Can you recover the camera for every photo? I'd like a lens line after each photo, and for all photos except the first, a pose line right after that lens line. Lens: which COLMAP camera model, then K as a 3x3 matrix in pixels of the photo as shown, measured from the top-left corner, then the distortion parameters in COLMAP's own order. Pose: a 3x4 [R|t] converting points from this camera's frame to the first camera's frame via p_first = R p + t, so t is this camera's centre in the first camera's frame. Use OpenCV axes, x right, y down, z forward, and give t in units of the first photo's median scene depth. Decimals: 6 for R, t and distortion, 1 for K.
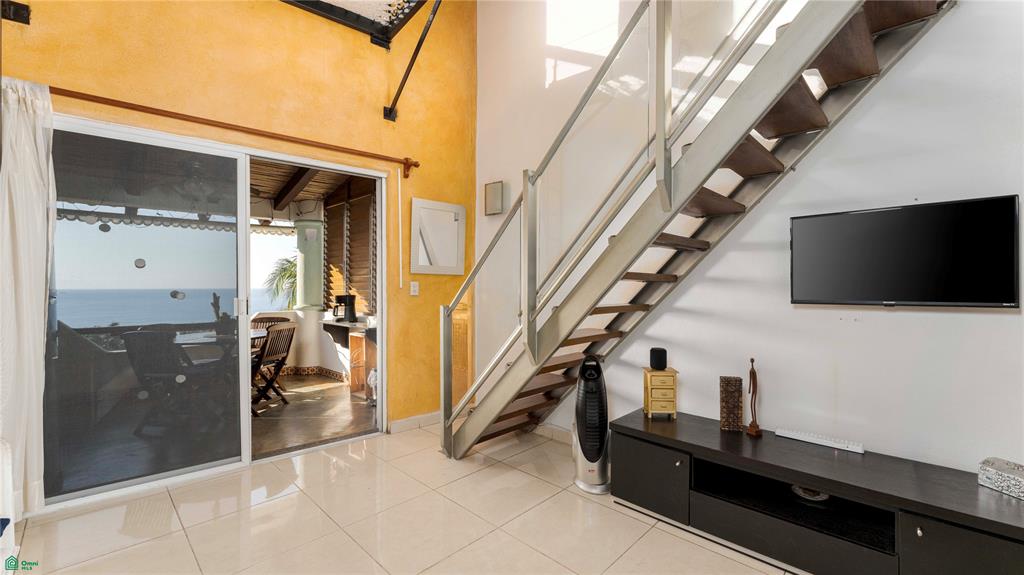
lens RADIAL K [[417.8, 0, 509.6], [0, 417.8, 289.2], [0, 0, 1]] dist [-0.001211, -0.000165]
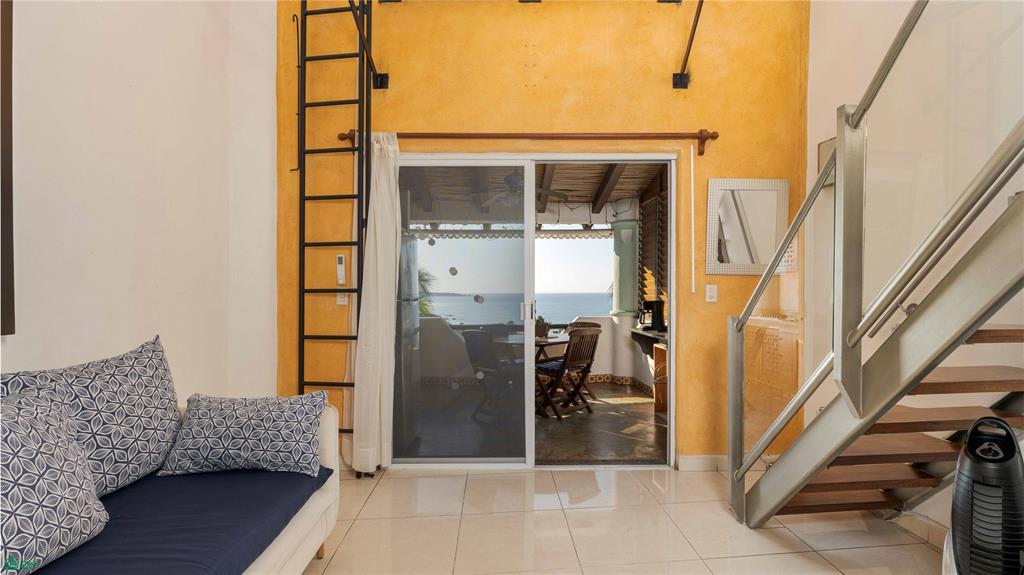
lens RADIAL K [[475.2, 0, 544.5], [0, 475.2, 295.6], [0, 0, 1]] dist [0.000914, -0.000070]
pose [[0.771954, 0.005058, -0.635658, 0.104719], [-0.002749, 0.999986, 0.004620, -0.000939], [0.635673, -0.001819, 0.771957, 0.110717]]
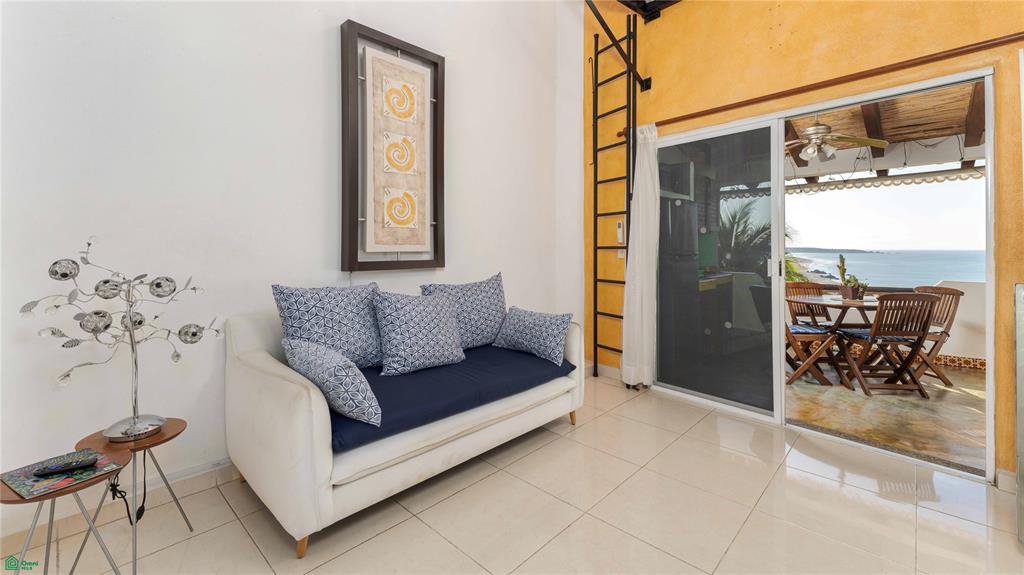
lens RADIAL K [[430.6, 0, 512.0], [0, 430.6, 249.4], [0, 0, 1]] dist [-0.000591, -0.000137]
pose [[0.008844, 0.003063, -0.999956, 0.351326], [-0.005667, 0.999979, 0.003013, -0.002255], [0.999945, 0.005640, 0.008862, 0.285077]]
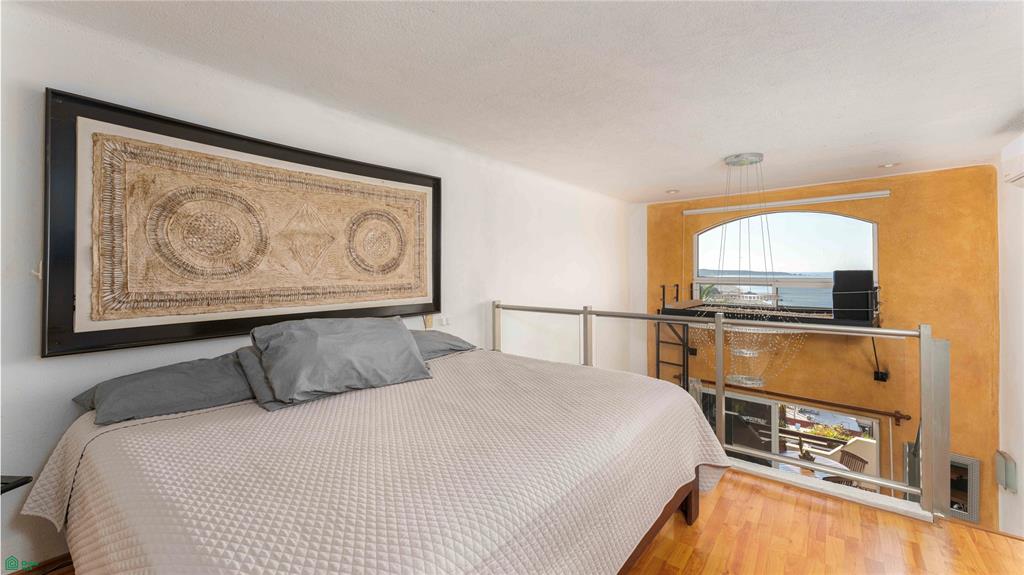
lens RADIAL K [[397.1, 0, 529.5], [0, 397.1, 271.6], [0, 0, 1]] dist [-0.008655, -0.000226]
pose [[0.113202, -0.004335, -0.993563, 0.835987], [0.003261, 0.999987, -0.003991, -0.760469], [0.993567, -0.002788, 0.113214, -0.239756]]
